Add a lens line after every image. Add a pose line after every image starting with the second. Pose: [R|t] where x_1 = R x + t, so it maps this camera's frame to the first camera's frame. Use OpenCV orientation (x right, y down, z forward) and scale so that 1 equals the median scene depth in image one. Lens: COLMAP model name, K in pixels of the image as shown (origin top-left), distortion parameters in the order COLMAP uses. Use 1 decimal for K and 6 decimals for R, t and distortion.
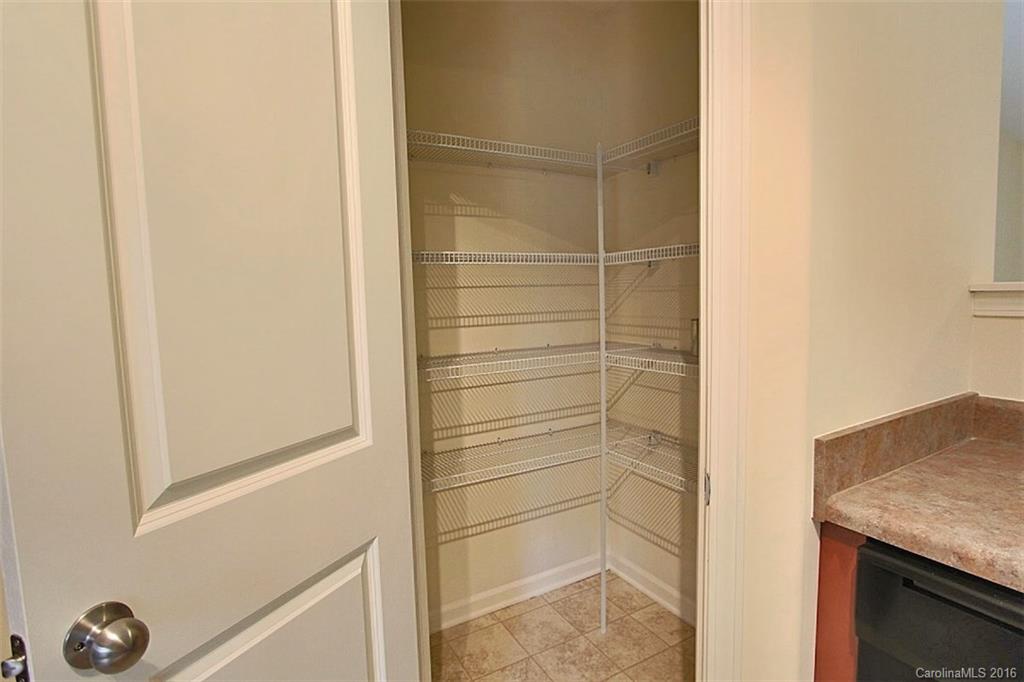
lens RADIAL K [[519.8, 0, 512.9], [0, 519.8, 342.6], [0, 0, 1]] dist [-0.007137, 0.000542]
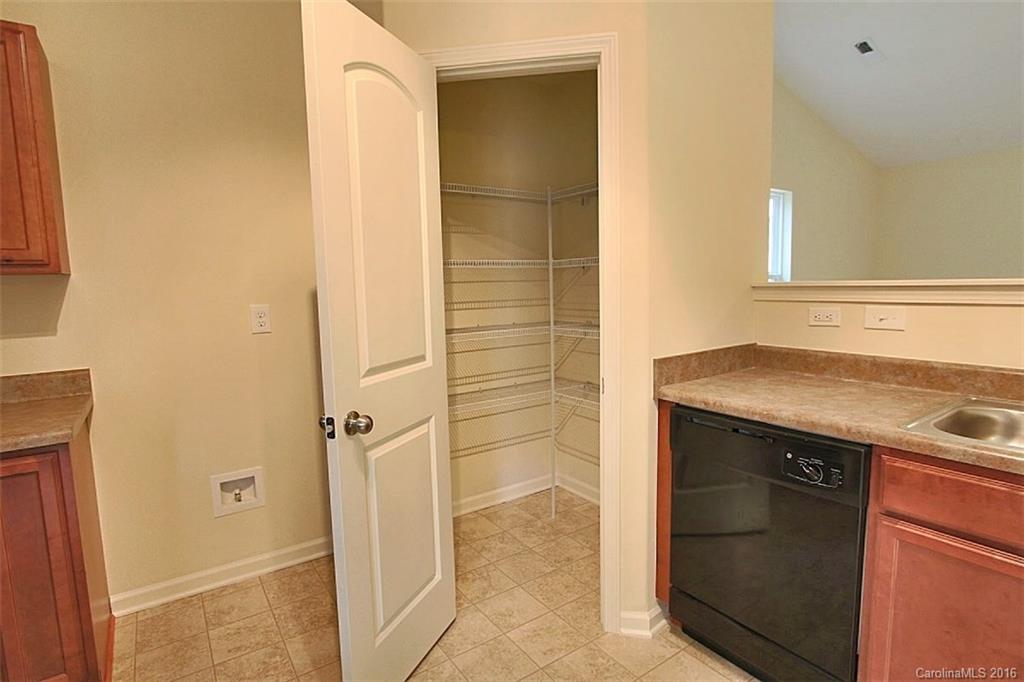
lens RADIAL K [[519.8, 0, 512.9], [0, 519.8, 340.9], [0, 0, 1]] dist [-0.007137, 0.000542]
pose [[0.995701, -0.006217, 0.092414, -0.071003], [0.005151, 0.999918, 0.011765, 0.038890], [-0.092480, -0.011238, 0.995651, -0.440245]]
